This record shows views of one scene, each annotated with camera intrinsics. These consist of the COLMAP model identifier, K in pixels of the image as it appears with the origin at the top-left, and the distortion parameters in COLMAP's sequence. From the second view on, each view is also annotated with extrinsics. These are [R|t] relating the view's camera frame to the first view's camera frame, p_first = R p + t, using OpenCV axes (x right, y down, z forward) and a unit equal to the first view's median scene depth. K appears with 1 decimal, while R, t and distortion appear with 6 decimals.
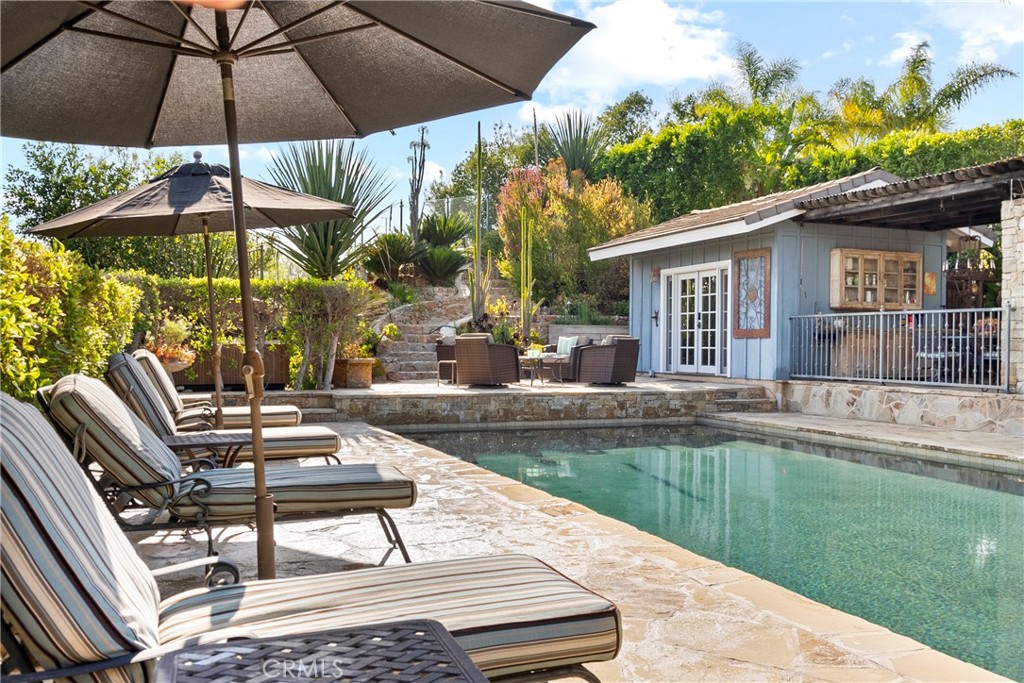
lens RADIAL K [[892.7, 0, 512.0], [0, 892.7, 341.5], [0, 0, 1]] dist [-0.004520, -0.002465]
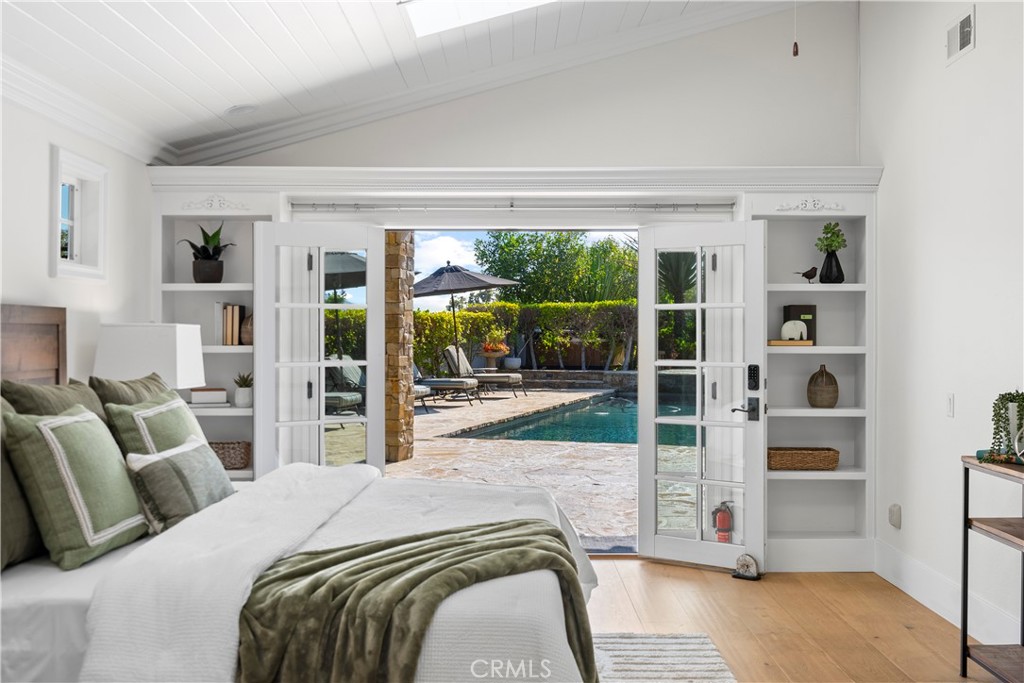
lens RADIAL K [[1030.2, 0, 512.0], [0, 1030.2, 341.5], [0, 0, 1]] dist [-0.000041, 0.000080]
pose [[0.778564, -0.000740, -0.627565, 0.611134], [0.004735, 0.999978, 0.004695, -0.005257], [0.627548, -0.006627, 0.778550, -0.416218]]
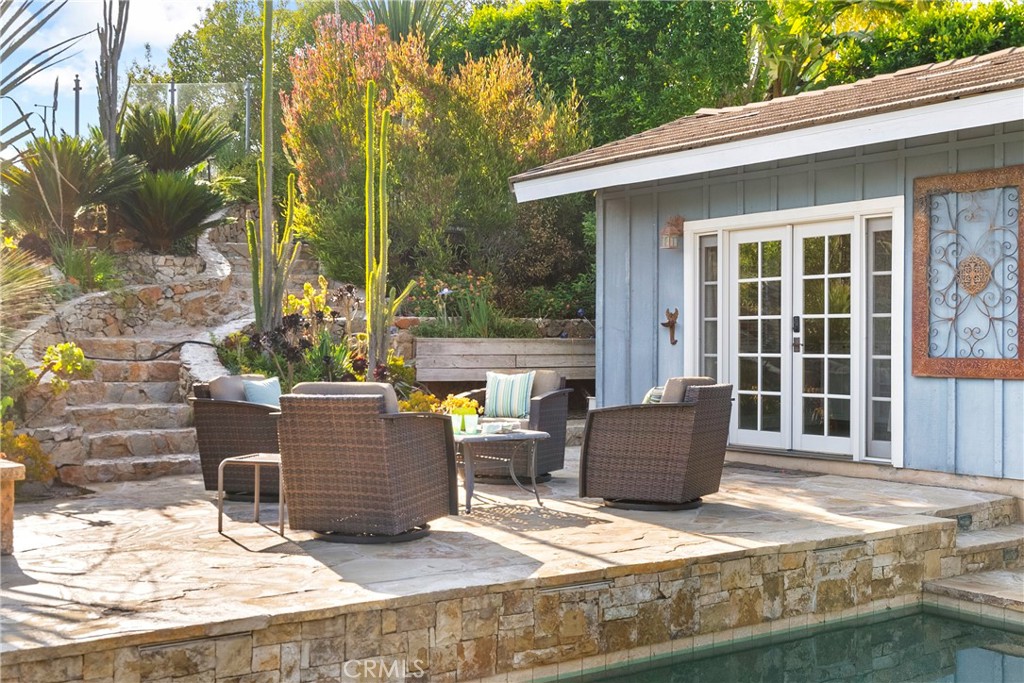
lens RADIAL K [[1175.9, 0, 512.0], [0, 1175.9, 341.5], [0, 0, 1]] dist [0.008577, -0.006151]
pose [[0.969716, -0.003288, 0.244213, -0.072349], [0.003068, 0.999994, 0.001277, -0.020542], [-0.244216, -0.000489, 0.969721, 0.454050]]
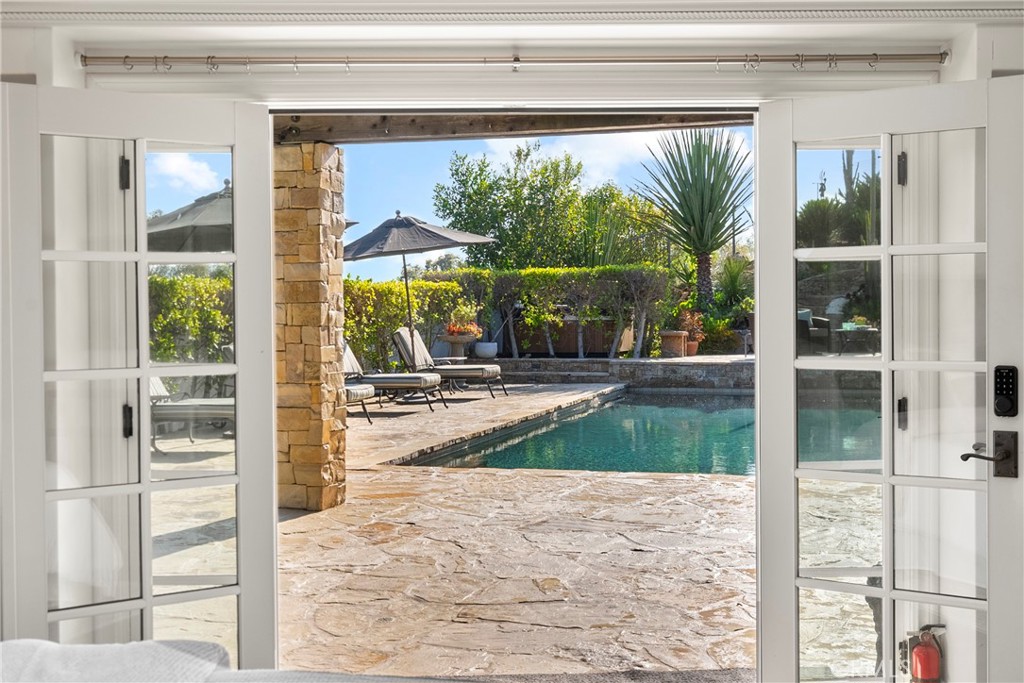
lens RADIAL K [[1260.9, 0, 512.0], [0, 1260.9, 341.5], [0, 0, 1]] dist [-0.001570, -0.000551]
pose [[0.795005, 0.002314, -0.606598, 0.527640], [0.013874, 0.999662, 0.021997, -0.005359], [0.606444, -0.025904, 0.794704, -0.323512]]
